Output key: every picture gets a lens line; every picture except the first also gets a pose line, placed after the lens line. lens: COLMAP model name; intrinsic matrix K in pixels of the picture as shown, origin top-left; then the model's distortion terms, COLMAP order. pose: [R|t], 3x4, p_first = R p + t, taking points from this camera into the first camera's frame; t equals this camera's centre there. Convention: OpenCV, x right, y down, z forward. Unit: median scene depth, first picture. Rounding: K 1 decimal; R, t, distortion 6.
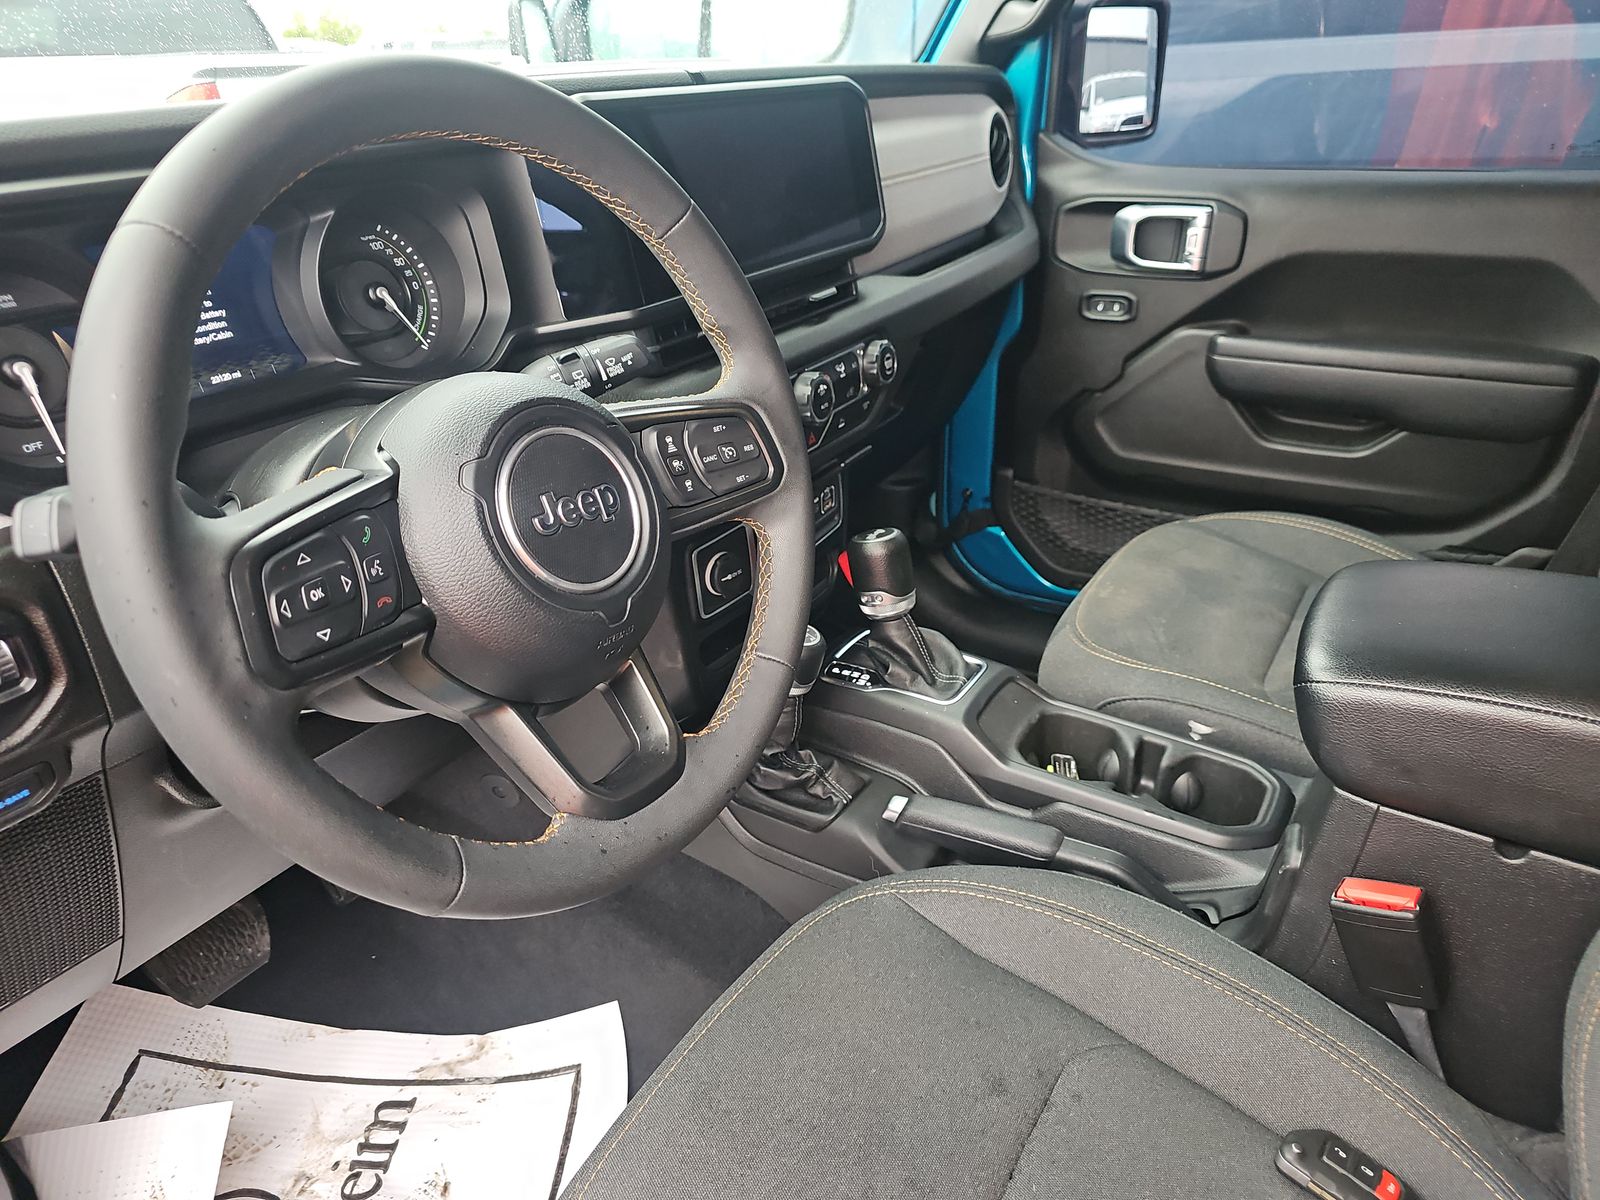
lens RADIAL K [[1079.1, 0, 799.7], [0, 1079.1, 589.9], [0, 0, 1]] dist [0.059816, -0.080876]
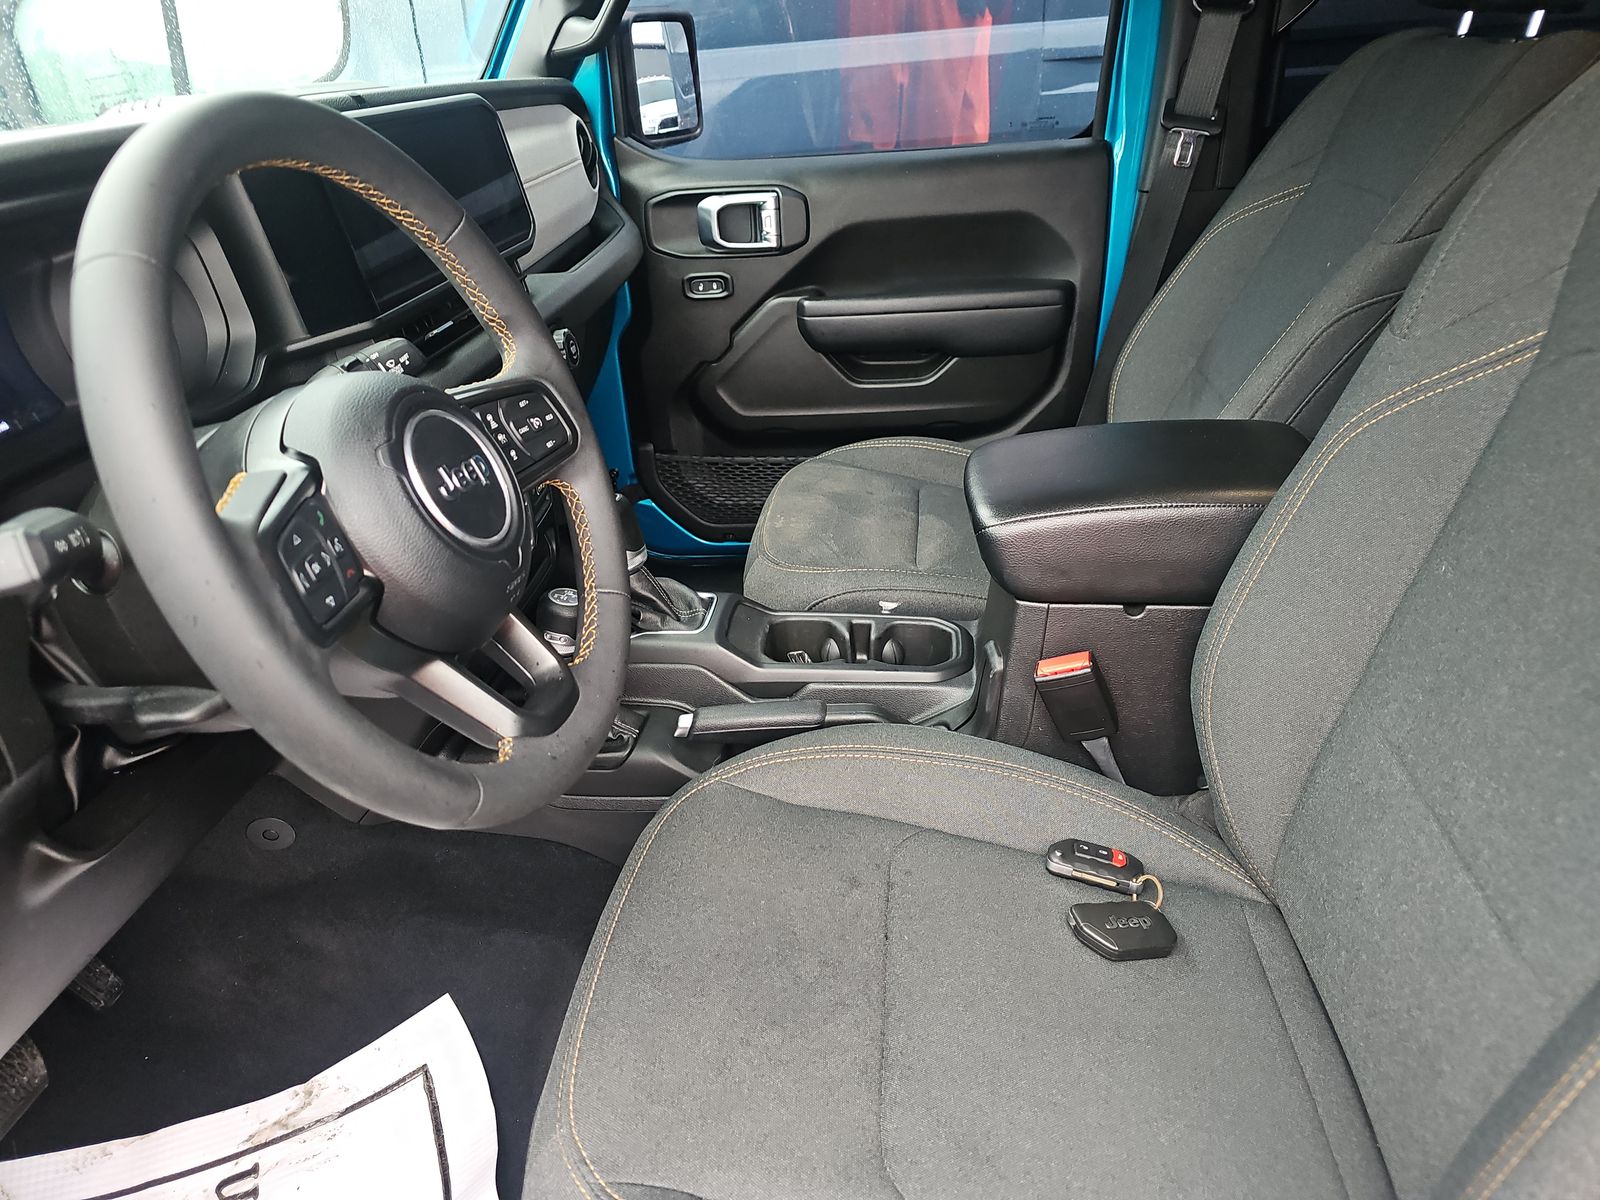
lens RADIAL K [[1078.6, 0, 800.0], [0, 1078.6, 600.0], [0, 0, 1]] dist [0.028573, -0.004935]
pose [[0.901346, -0.219409, 0.373409, -0.188364], [0.218219, 0.974813, 0.046040, 0.042988], [-0.374106, 0.039987, 0.926524, -0.108988]]
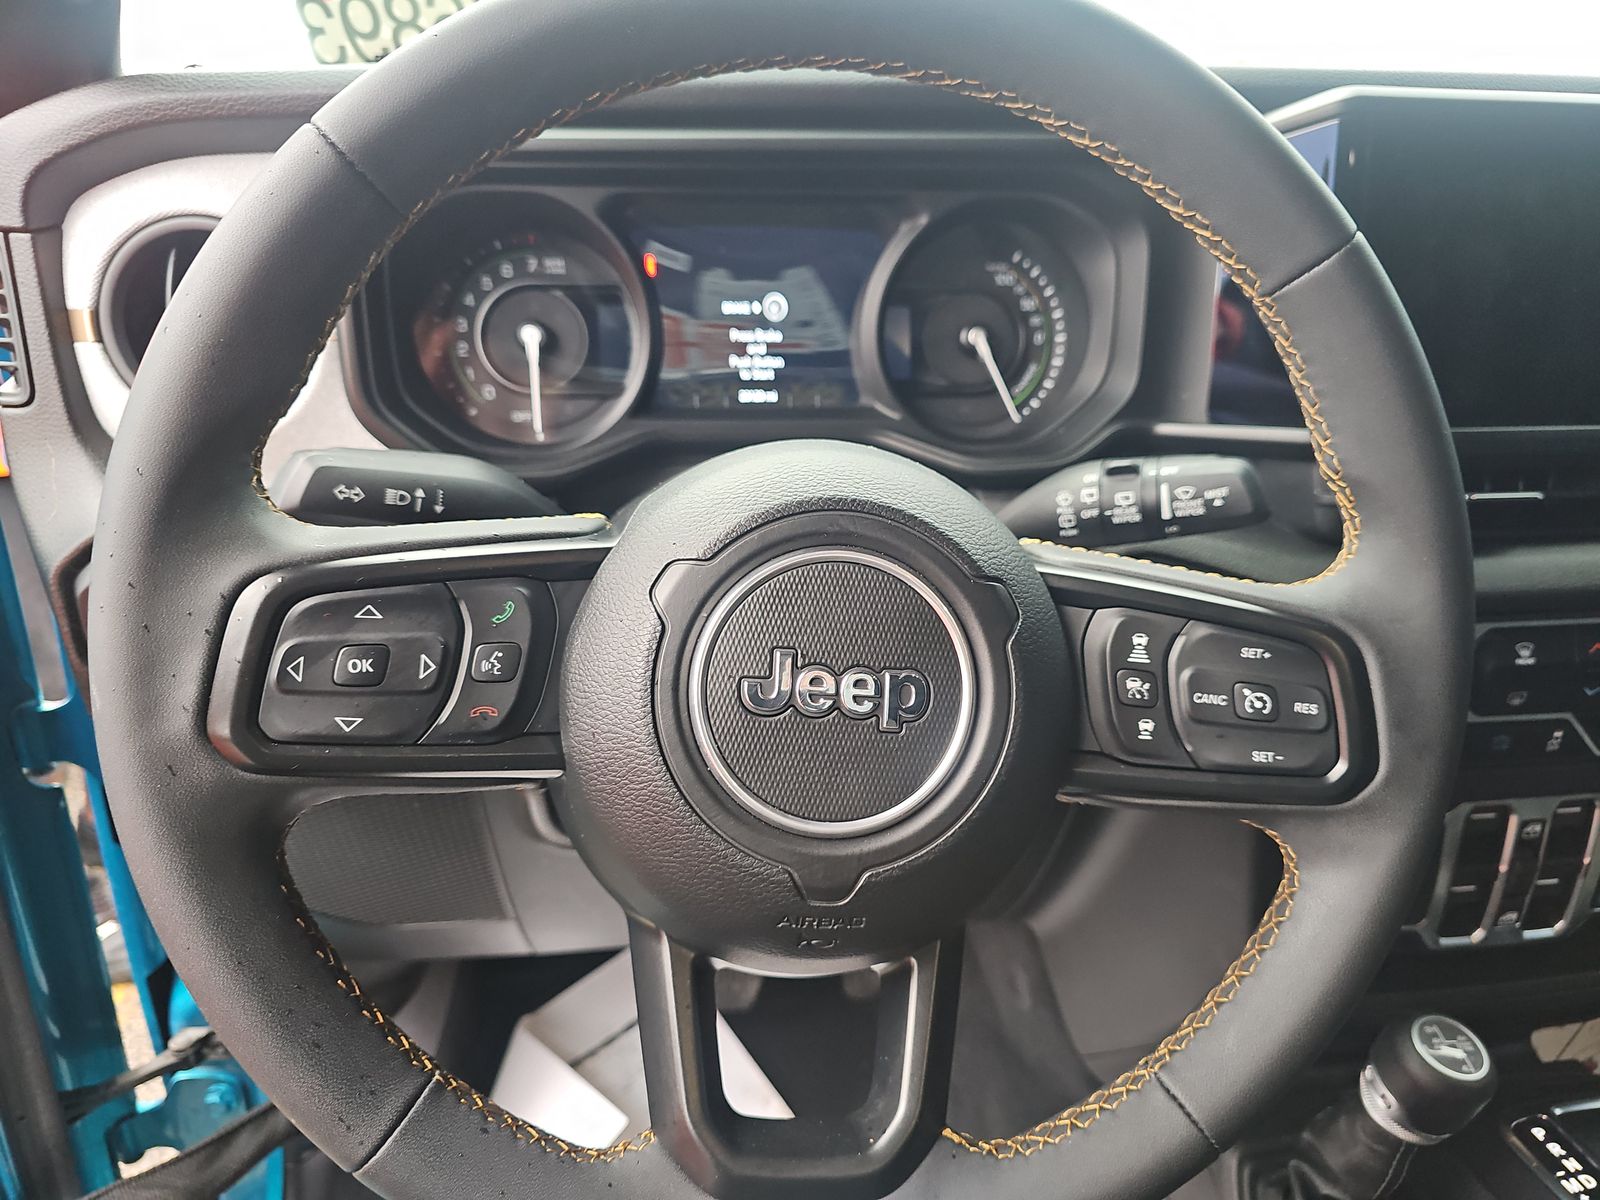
lens RADIAL K [[1096.0, 0, 800.1], [0, 1096.0, 621.3], [0, 0, 1]] dist [0.000269, -0.001310]
pose [[0.641414, 0.330326, -0.692440, 0.099003], [-0.370313, 0.923760, 0.097651, -0.088579], [0.671905, 0.193784, 0.714837, 0.305406]]
